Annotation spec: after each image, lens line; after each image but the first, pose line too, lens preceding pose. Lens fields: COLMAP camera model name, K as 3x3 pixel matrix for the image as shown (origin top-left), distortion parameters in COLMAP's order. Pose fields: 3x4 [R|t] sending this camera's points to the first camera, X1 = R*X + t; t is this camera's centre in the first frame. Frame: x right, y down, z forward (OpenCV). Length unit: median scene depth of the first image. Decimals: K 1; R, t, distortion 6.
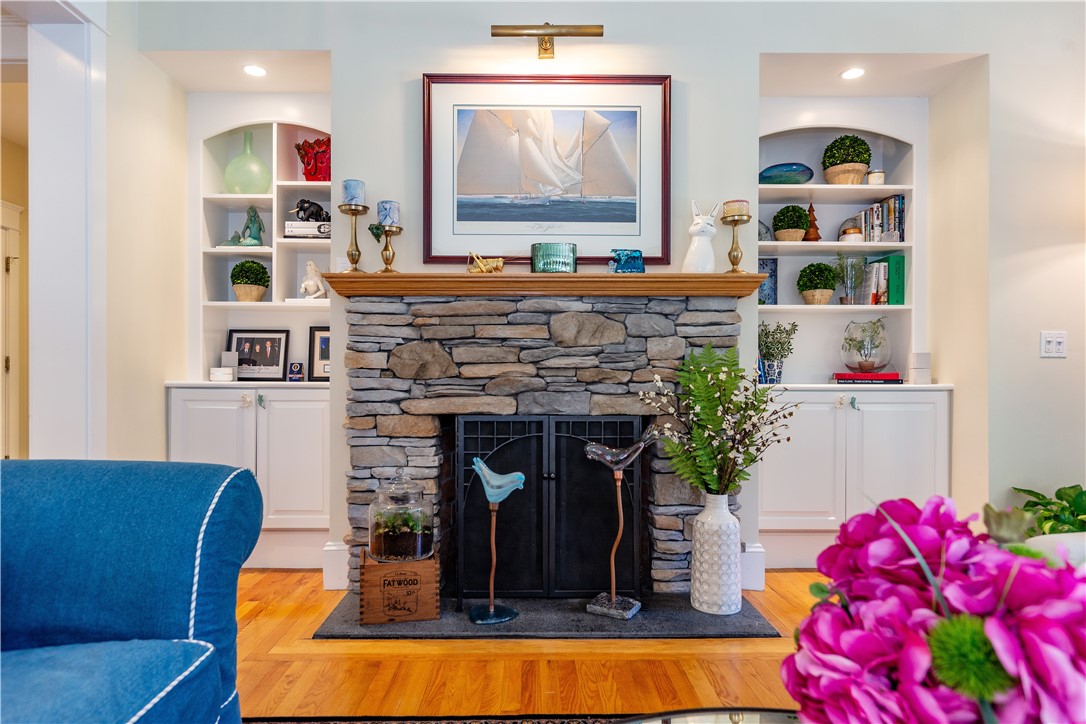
lens RADIAL K [[650.7, 0, 542.8], [0, 650.7, 368.5], [0, 0, 1]] dist [0.002980, -0.000060]
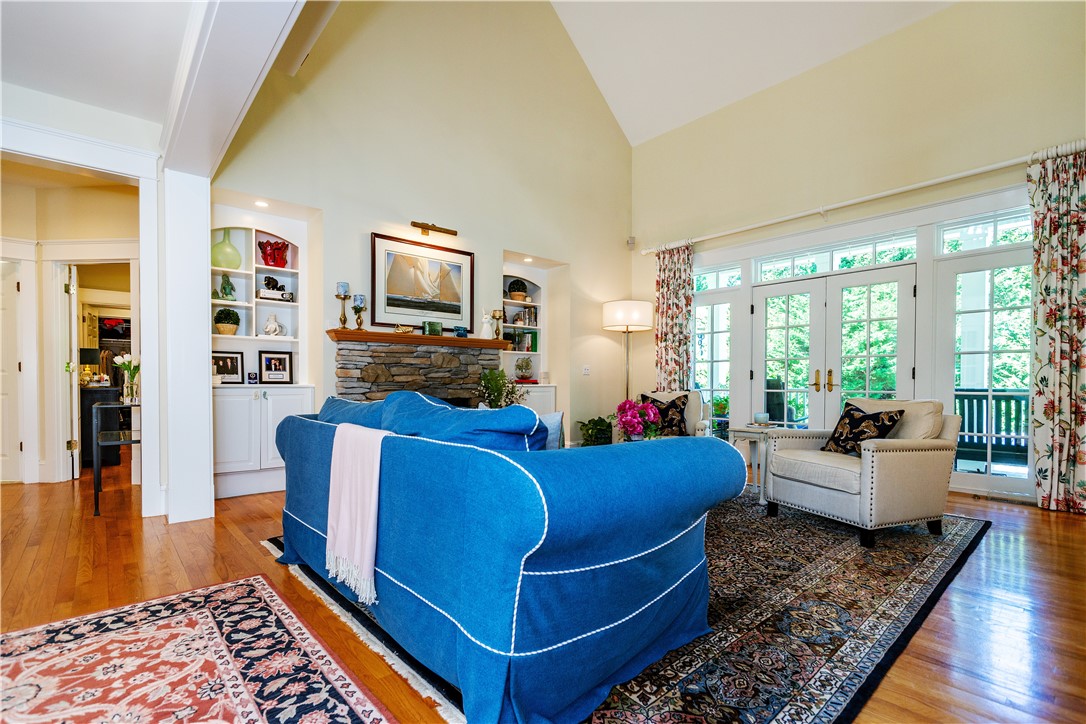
lens RADIAL K [[497.0, 0, 542.6], [0, 497.0, 370.4], [0, 0, 1]] dist [-0.002282, -0.000975]
pose [[0.756404, 0.014972, 0.653934, -0.781716], [-0.009530, 0.999884, -0.011870, -0.008255], [-0.654036, 0.002746, 0.756459, -0.515085]]
